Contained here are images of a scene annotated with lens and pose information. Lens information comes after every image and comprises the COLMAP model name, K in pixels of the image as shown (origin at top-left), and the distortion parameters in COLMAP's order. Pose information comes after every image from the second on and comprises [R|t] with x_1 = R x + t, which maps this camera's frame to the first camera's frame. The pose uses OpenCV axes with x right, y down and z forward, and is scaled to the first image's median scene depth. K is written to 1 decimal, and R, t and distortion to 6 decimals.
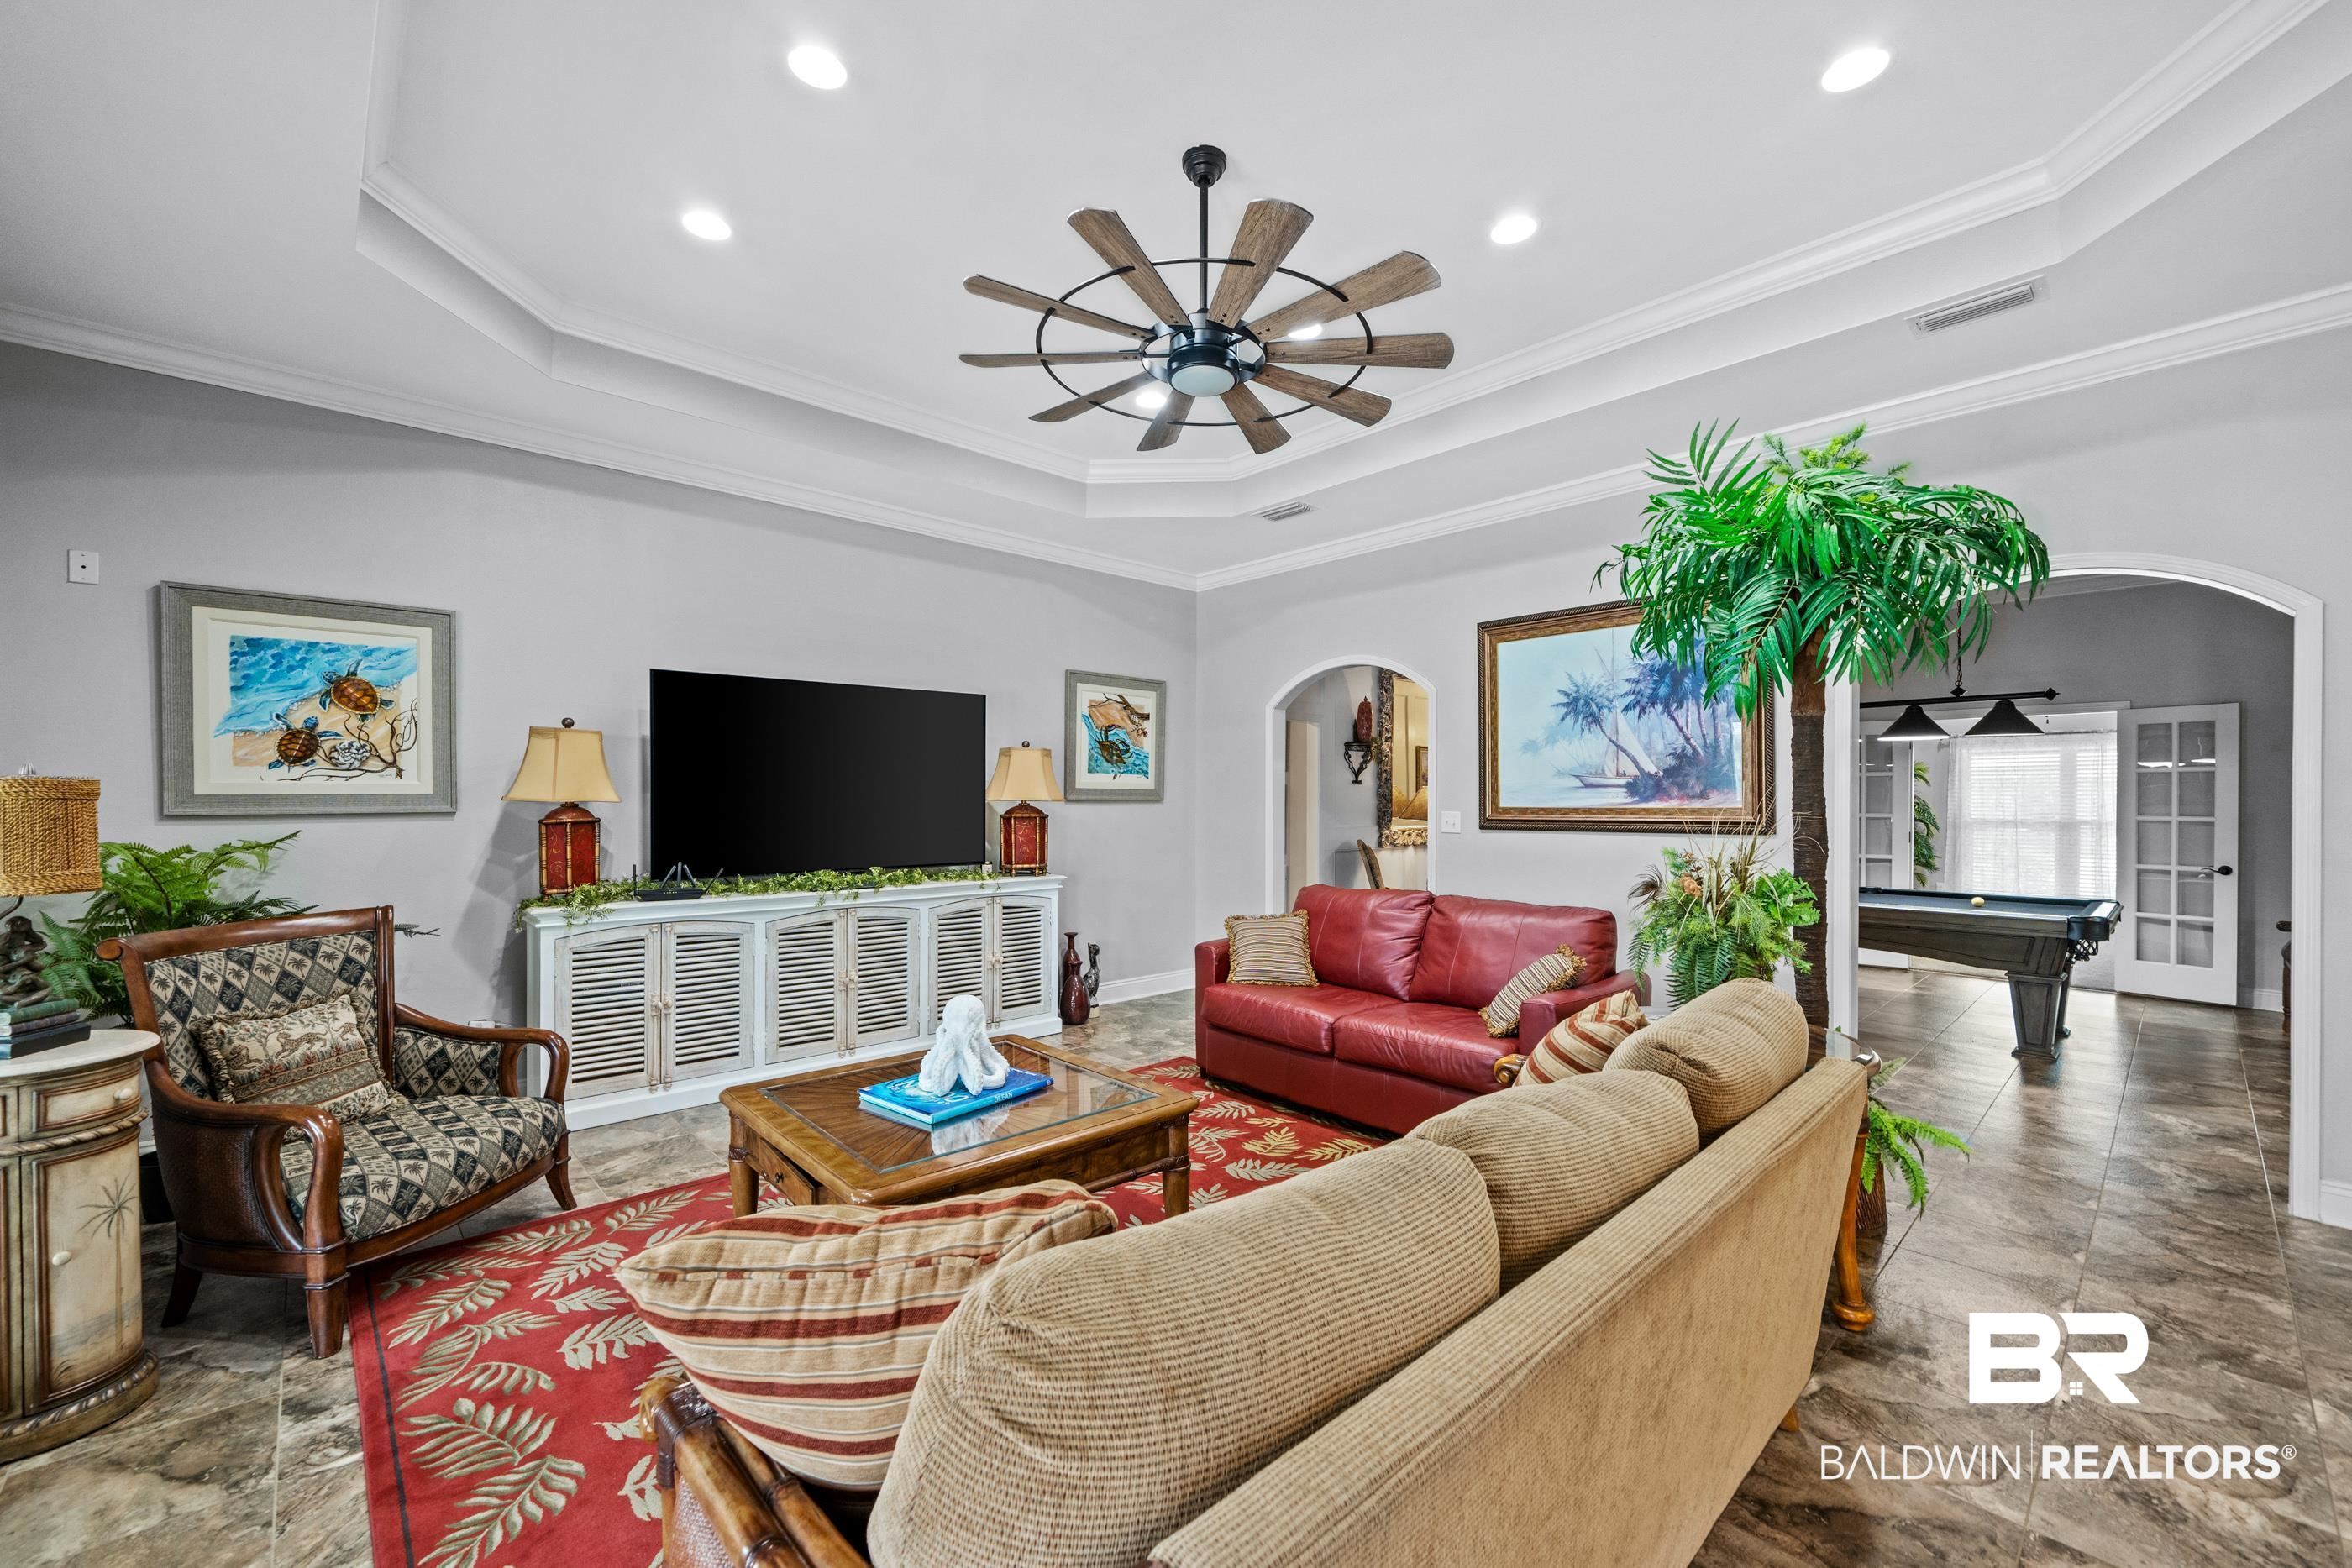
lens RADIAL K [[927.1, 0, 1176.5], [0, 927.1, 798.9], [0, 0, 1]] dist [-0.001384, -0.000166]
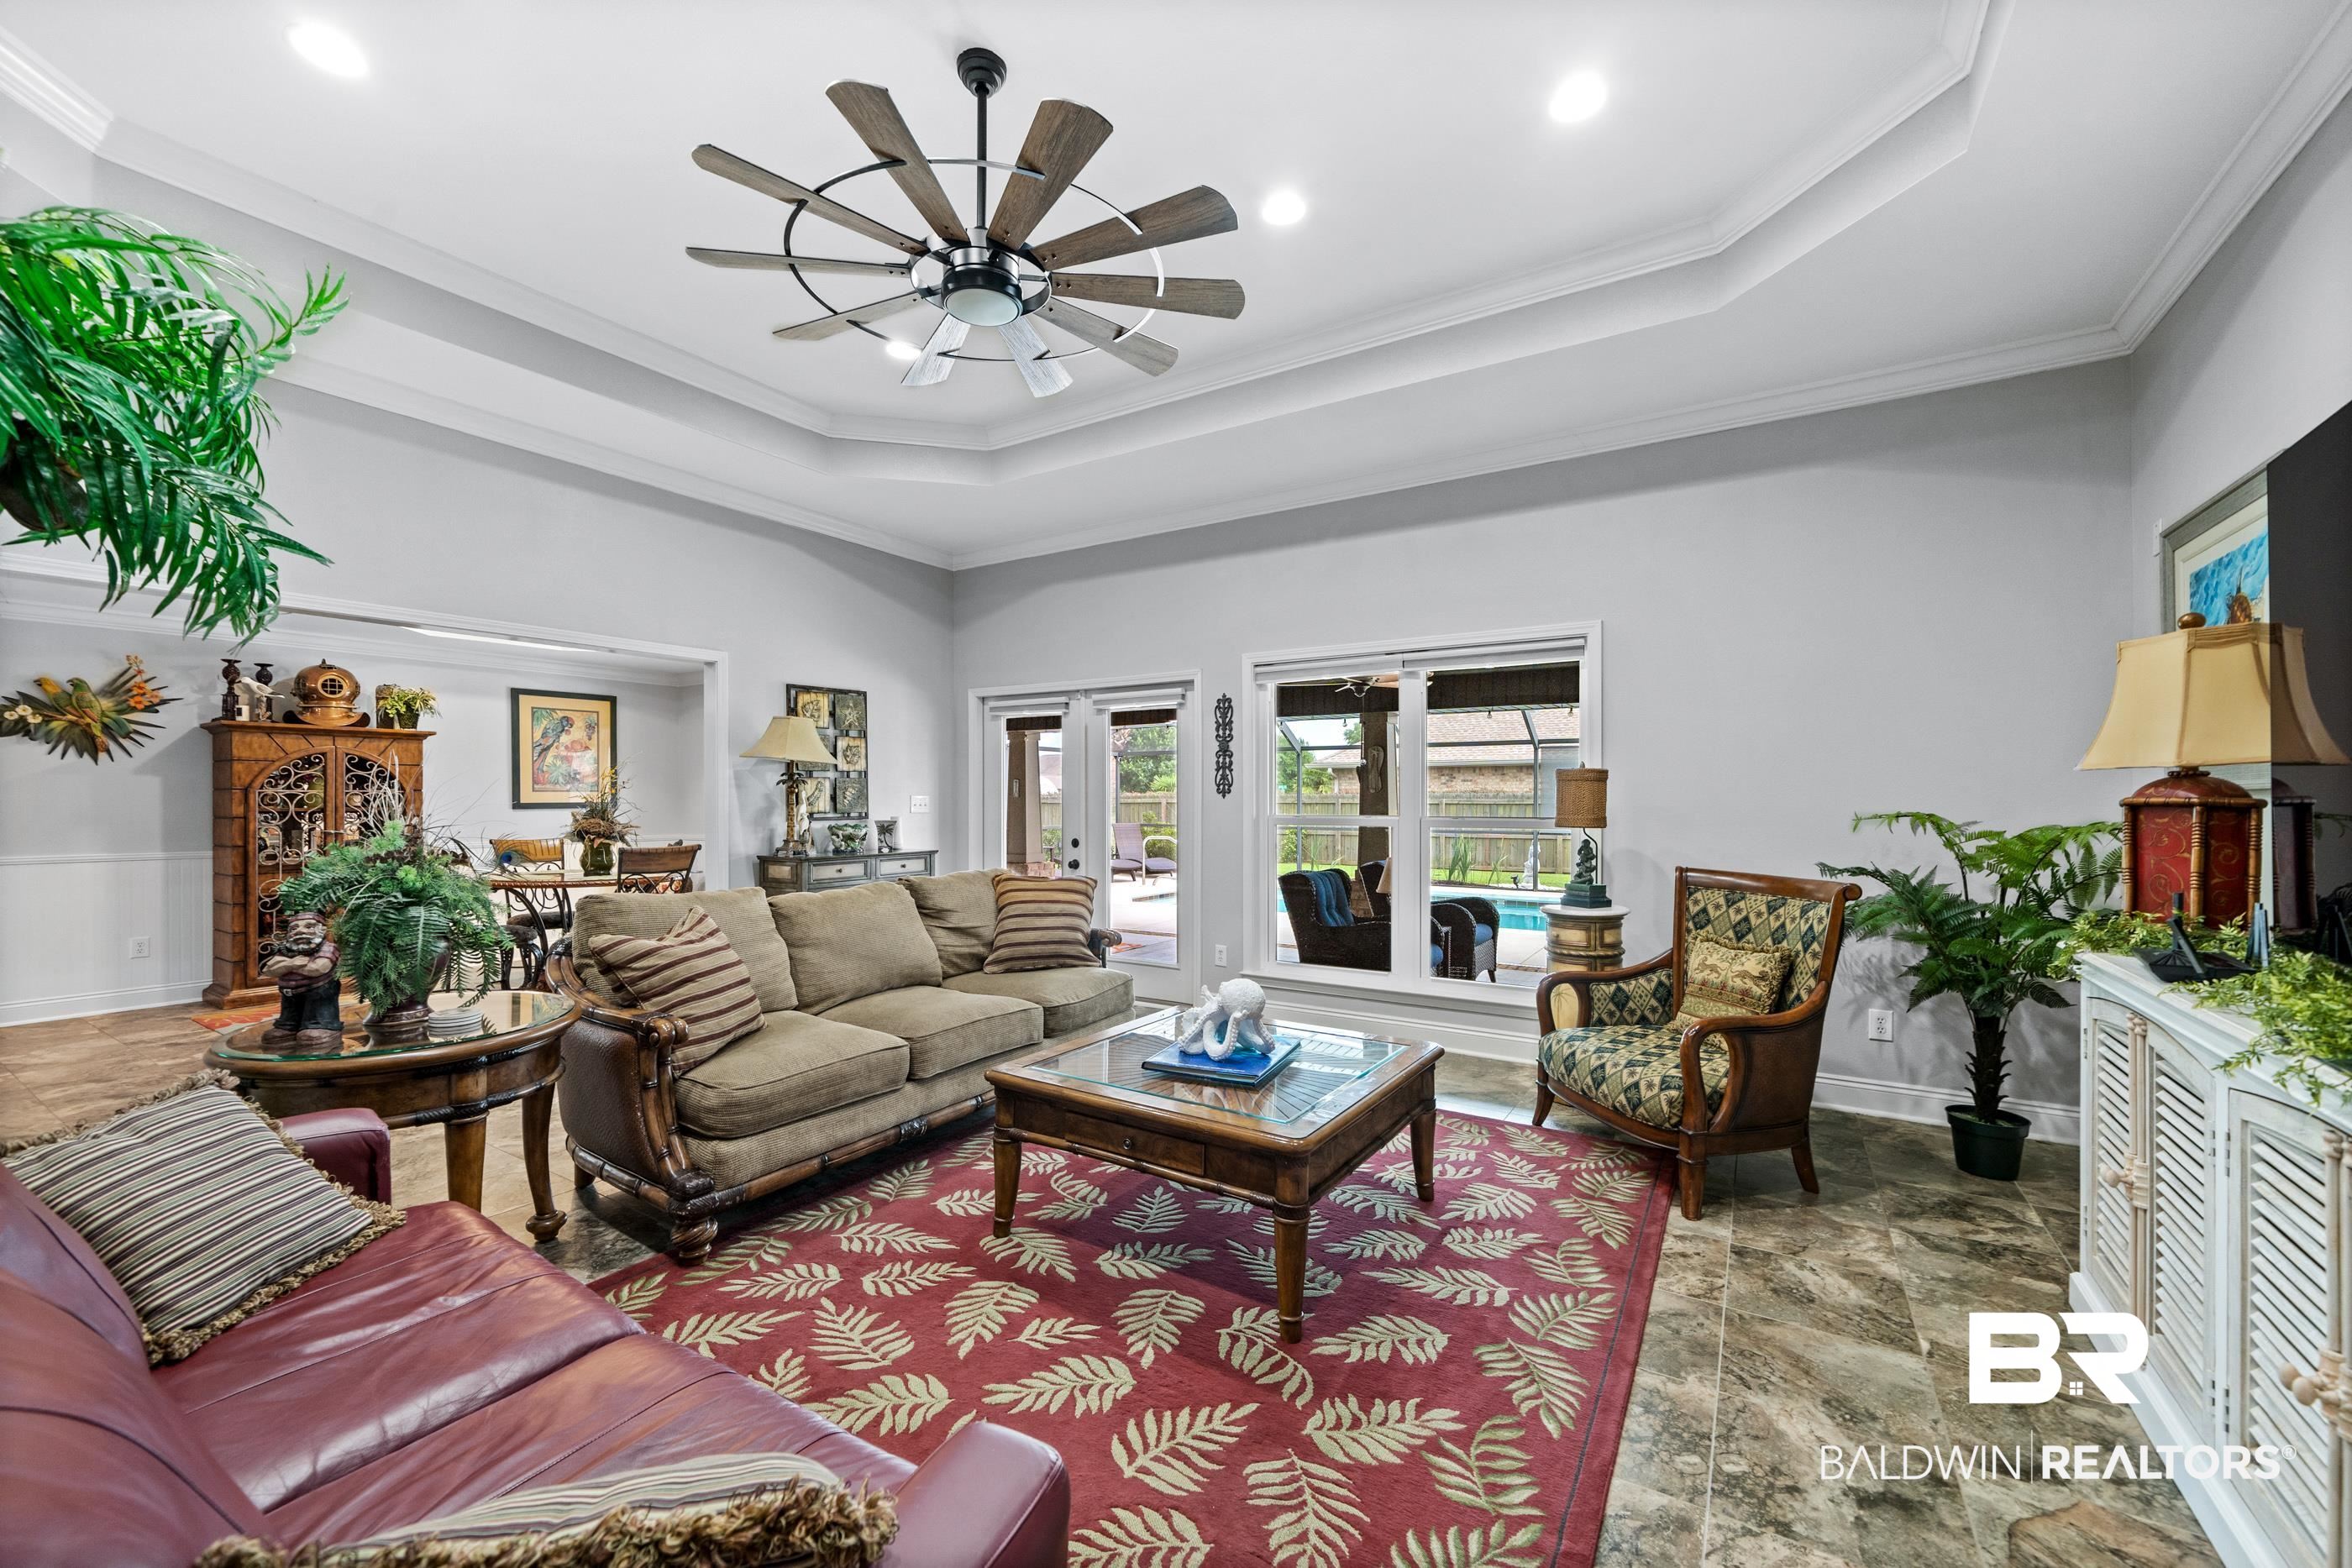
lens RADIAL K [[927.1, 0, 1176.5], [0, 927.1, 798.9], [0, 0, 1]] dist [-0.001384, -0.000166]
pose [[-0.965993, -0.001491, -0.258564, 0.050172], [-0.002150, 0.999995, 0.002269, 0.019954], [0.258560, 0.002747, -0.965991, 1.234552]]
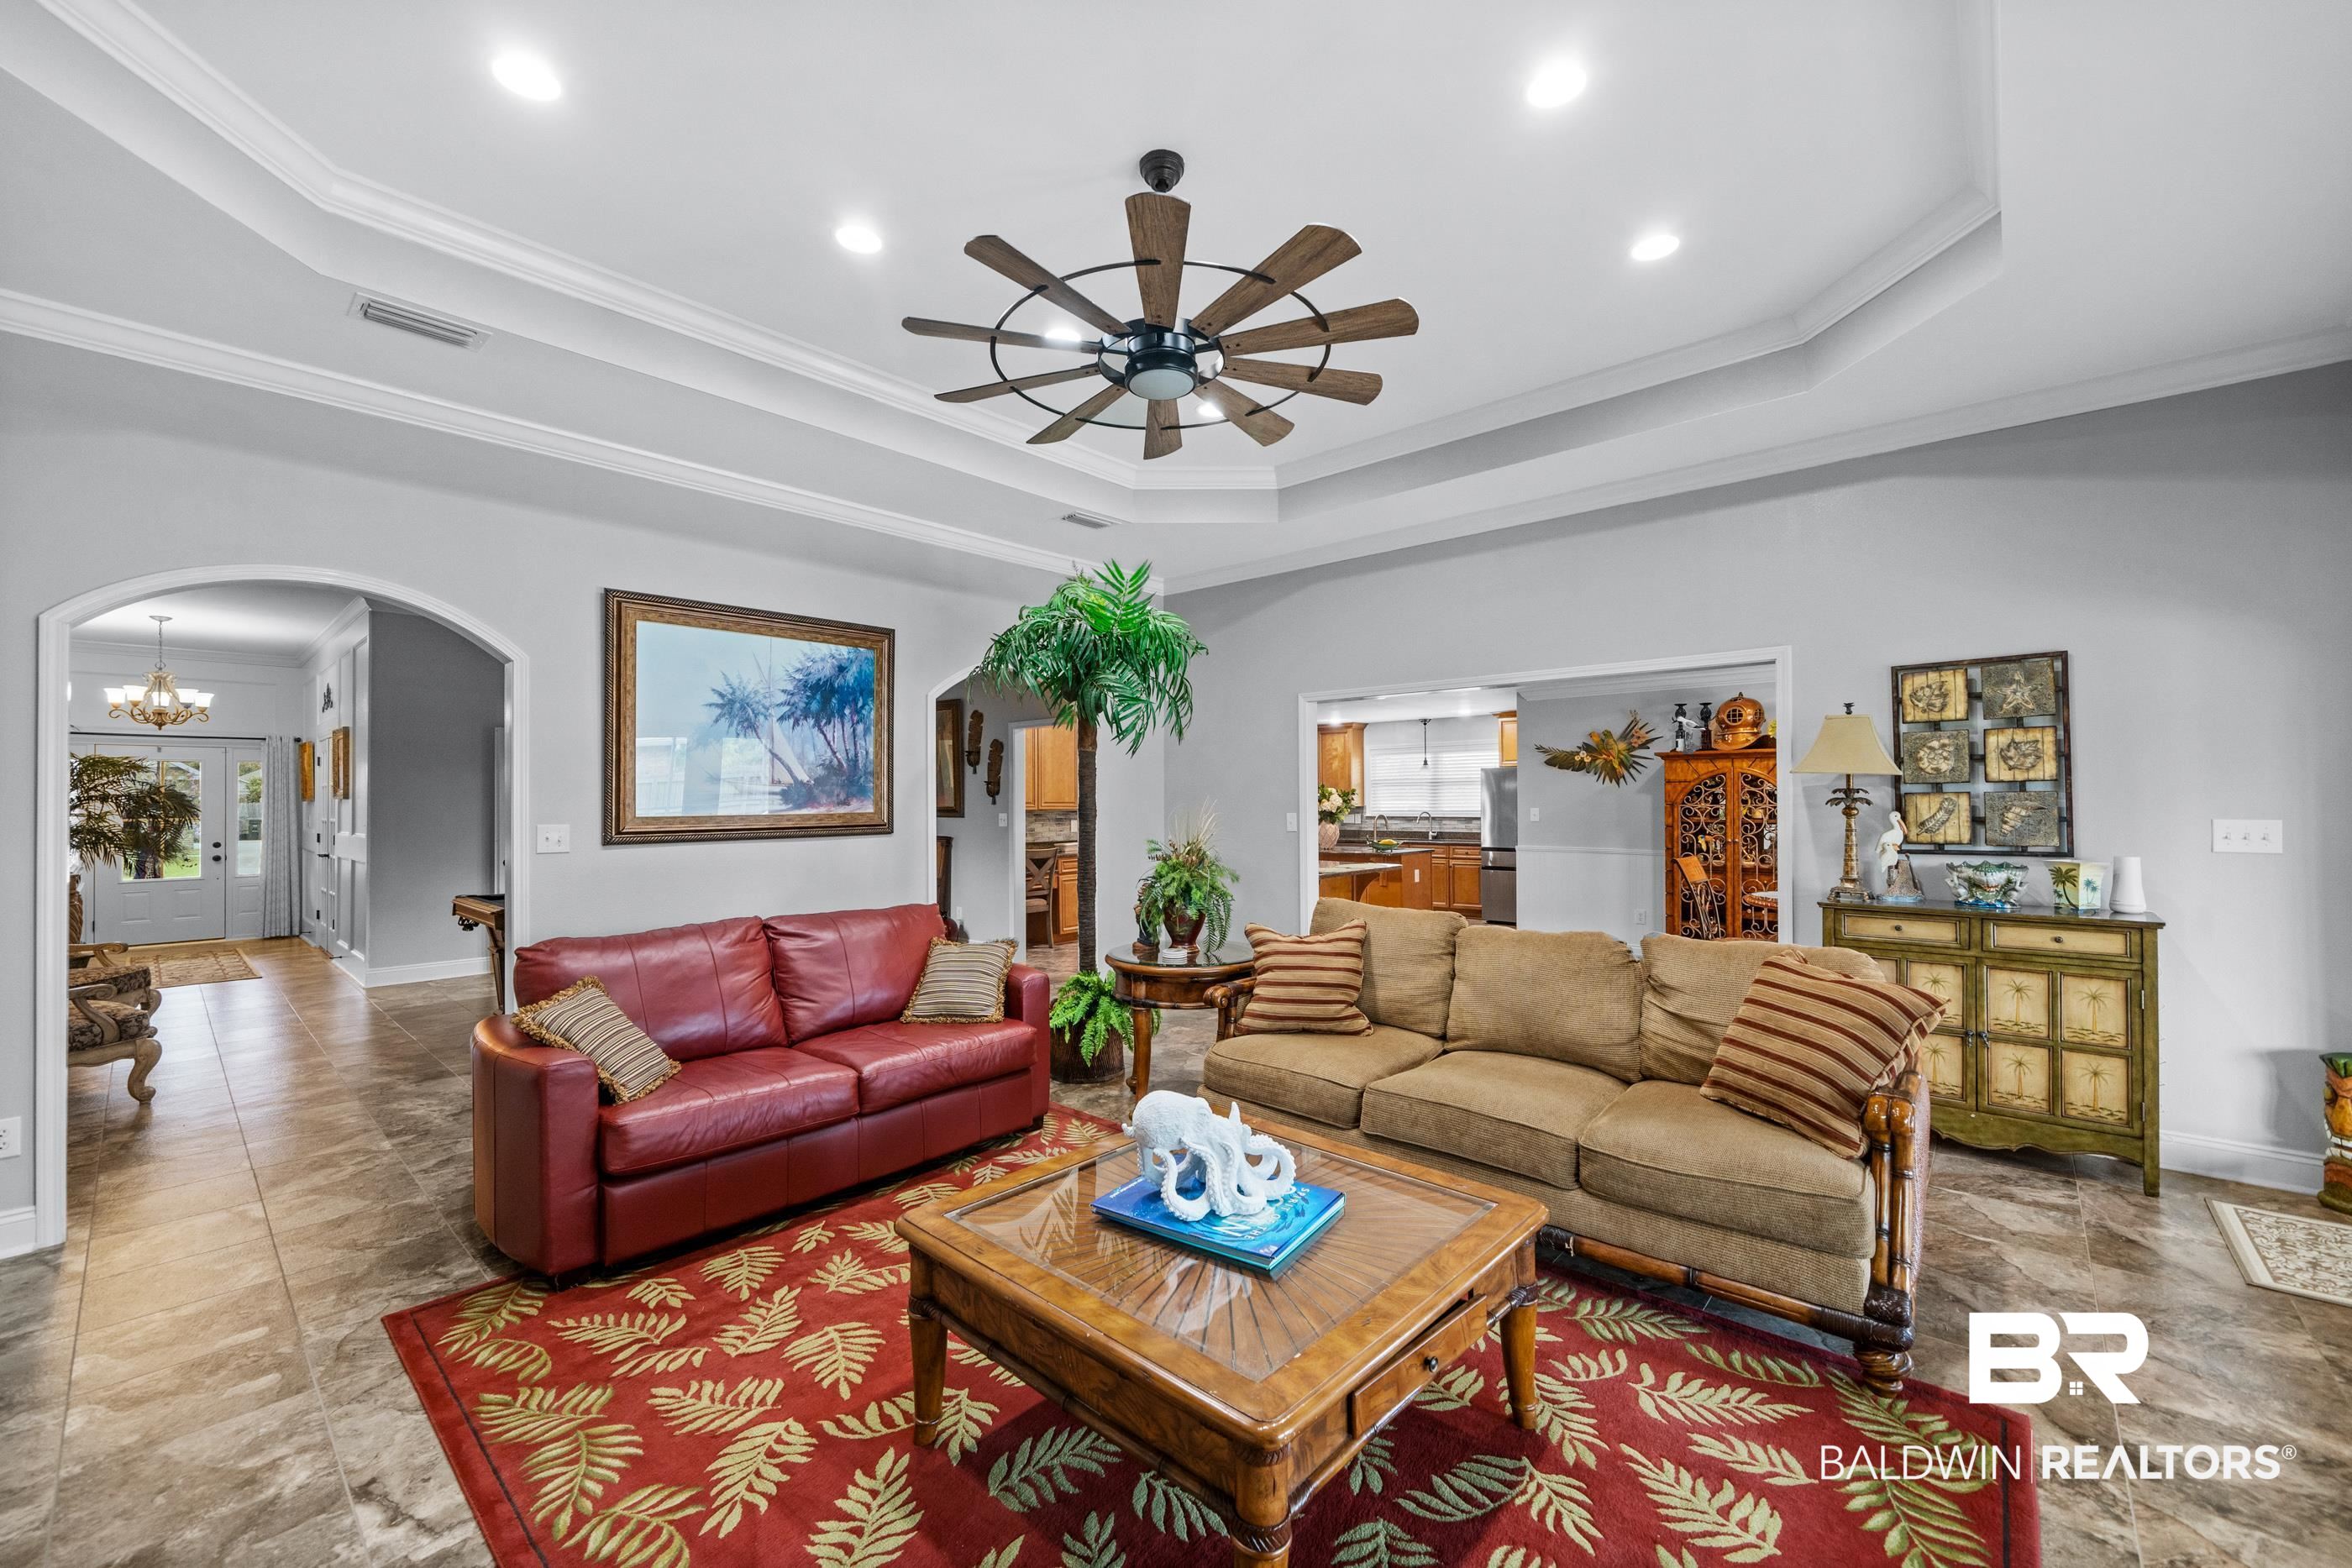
lens RADIAL K [[935.3, 0, 1181.4], [0, 935.3, 784.2], [0, 0, 1]] dist [-0.001724, -0.000006]
pose [[-0.097795, 0.016391, 0.995072, -0.614121], [0.007771, 0.999846, -0.015706, -0.004686], [-0.995176, 0.006196, -0.097907, 0.688714]]
